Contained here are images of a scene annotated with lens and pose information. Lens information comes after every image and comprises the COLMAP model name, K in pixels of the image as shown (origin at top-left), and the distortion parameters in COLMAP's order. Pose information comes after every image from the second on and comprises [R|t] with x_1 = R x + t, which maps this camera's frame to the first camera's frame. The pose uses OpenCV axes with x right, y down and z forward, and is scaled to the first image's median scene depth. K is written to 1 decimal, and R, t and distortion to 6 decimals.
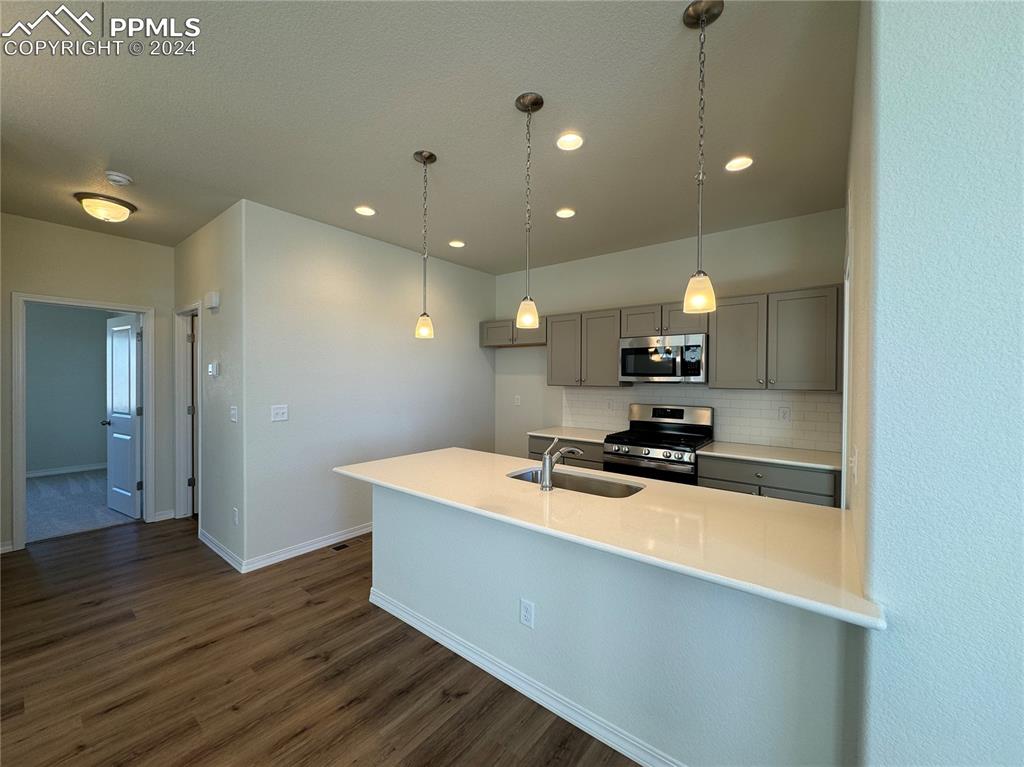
lens RADIAL K [[405.6, 0, 512.5], [0, 405.6, 383.8], [0, 0, 1]] dist [-0.001757, 0.000384]
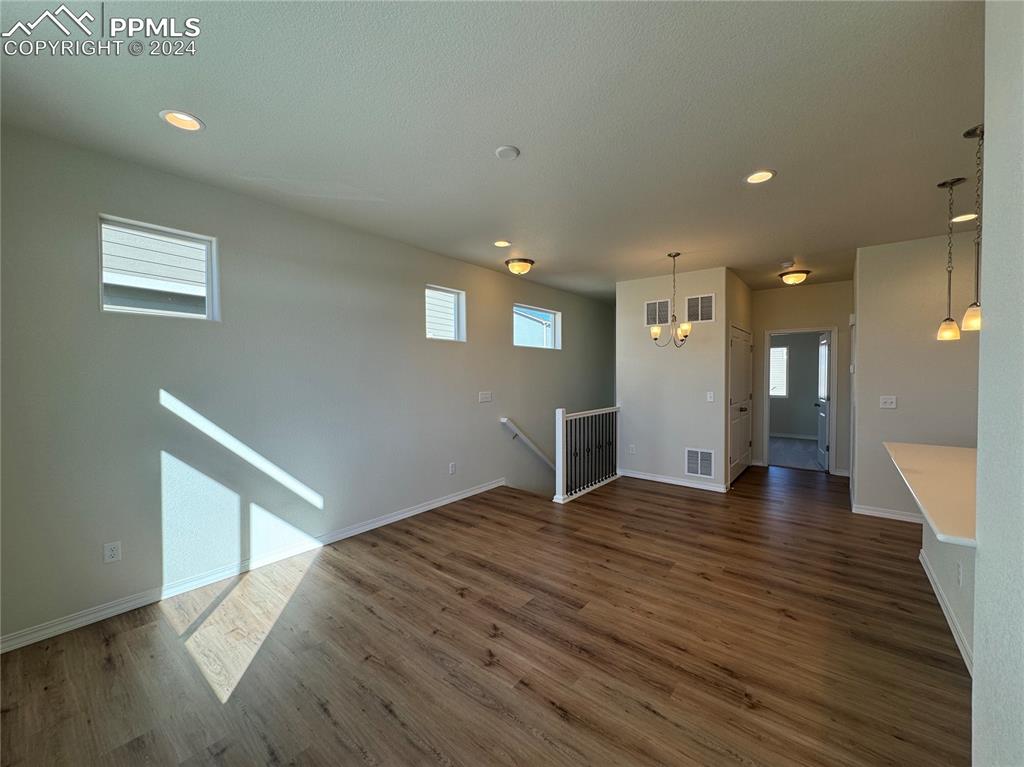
lens RADIAL K [[405.6, 0, 513.1], [0, 405.6, 382.2], [0, 0, 1]] dist [-0.001757, 0.000384]
pose [[-0.008306, 0.013524, -0.999874, 0.776758], [-0.011191, 0.999845, 0.013616, 0.004802], [0.999903, 0.011303, -0.008153, -0.190014]]
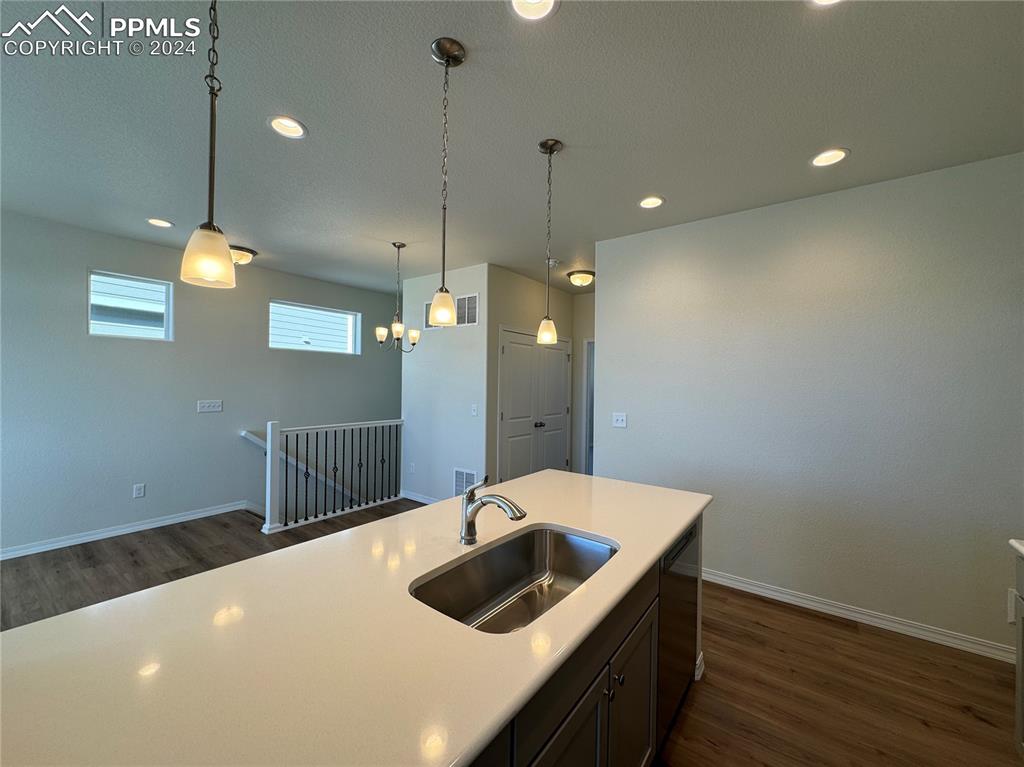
lens RADIAL K [[405.6, 0, 514.5], [0, 405.6, 383.1], [0, 0, 1]] dist [-0.001757, 0.000384]
pose [[0.025274, -0.000384, -0.999680, 0.564511], [-0.028716, 0.999587, -0.001110, -0.023118], [0.999268, 0.028735, 0.025252, 0.748784]]
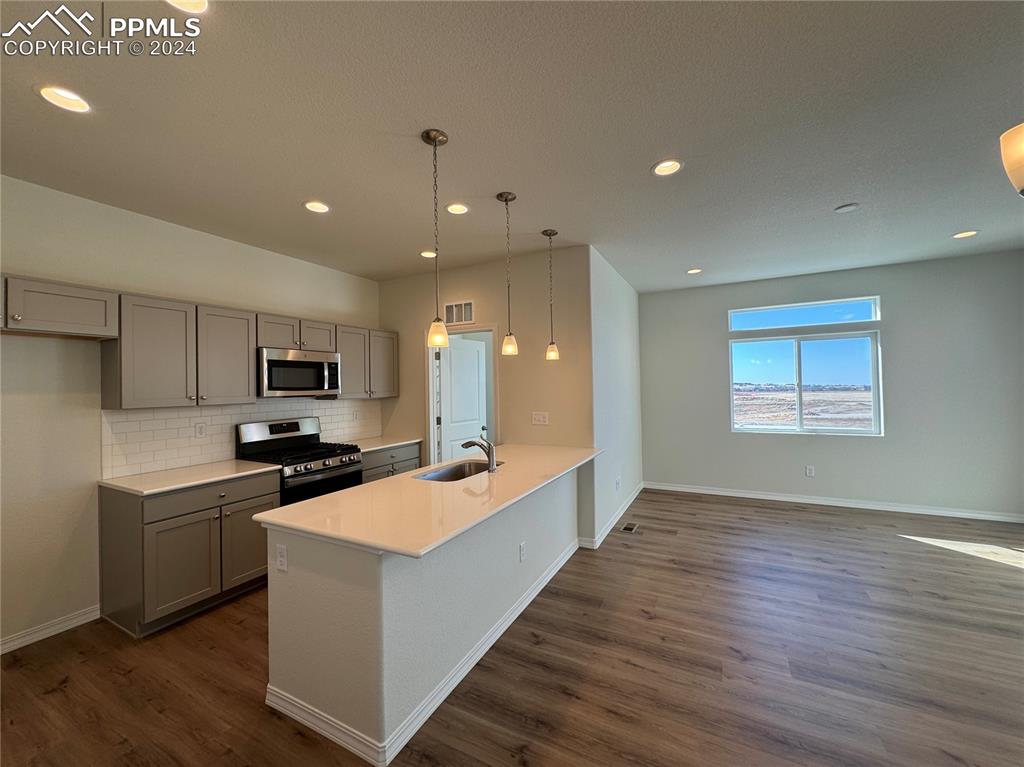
lens RADIAL K [[405.6, 0, 511.5], [0, 405.6, 380.1], [0, 0, 1]] dist [-0.001757, 0.000384]
pose [[-0.183567, 0.010967, 0.982946, -0.890089], [0.031265, 0.999497, -0.005313, -0.027006], [-0.982510, 0.029757, -0.183818, 0.822034]]
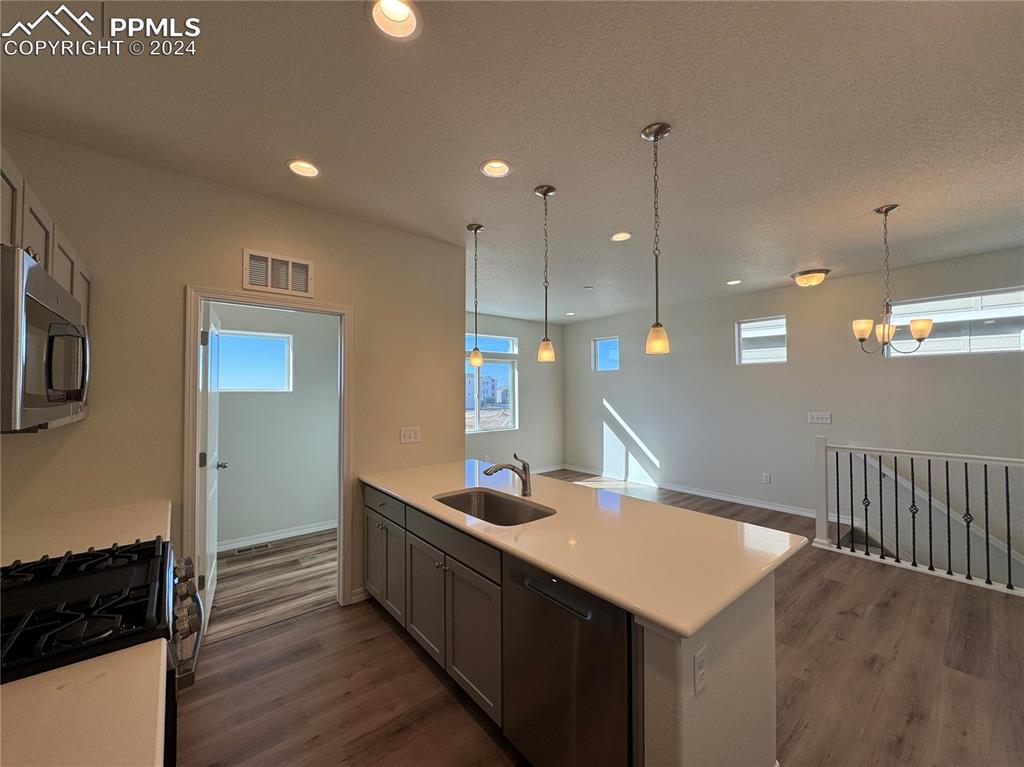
lens RADIAL K [[405.6, 0, 511.3], [0, 405.6, 381.6], [0, 0, 1]] dist [-0.001757, 0.000384]
pose [[-0.977474, 0.000398, 0.211055, -0.083323], [-0.000931, 0.999980, -0.006197, -0.042660], [-0.211053, -0.006254, -0.977455, 1.508562]]
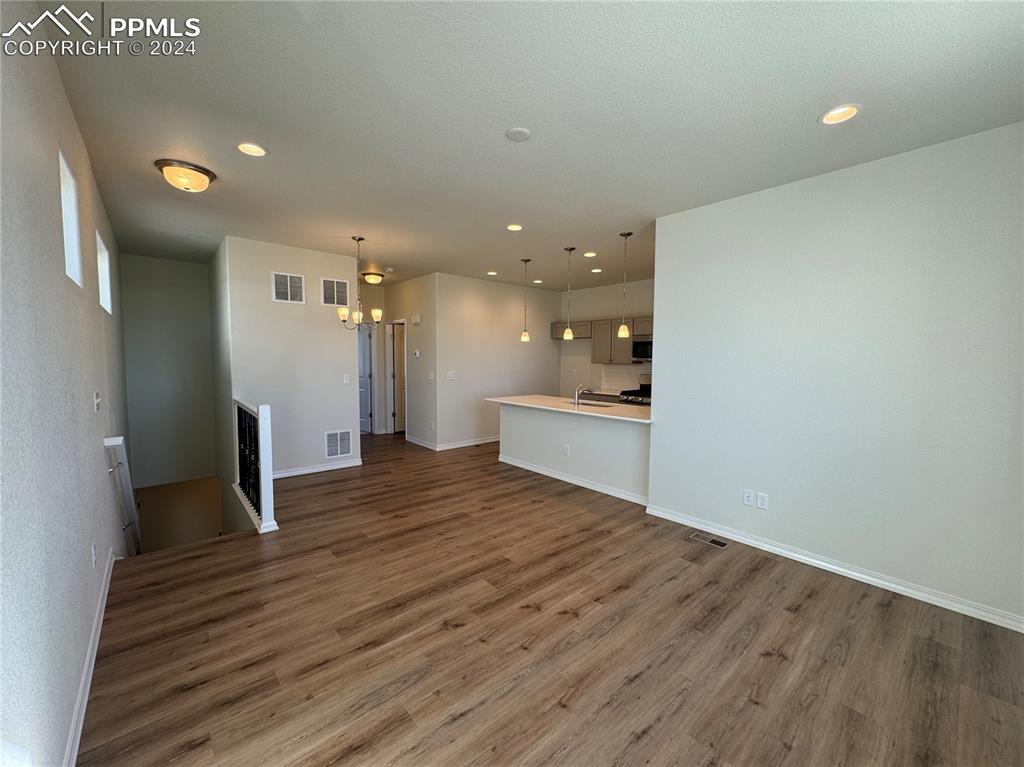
lens RADIAL K [[405.6, 0, 513.4], [0, 405.6, 380.1], [0, 0, 1]] dist [-0.001757, 0.000384]
pose [[0.983954, 0.011501, -0.178049, 0.101526], [-0.003787, 0.999042, 0.043607, 0.004198], [0.178380, -0.042233, 0.983055, -1.018453]]
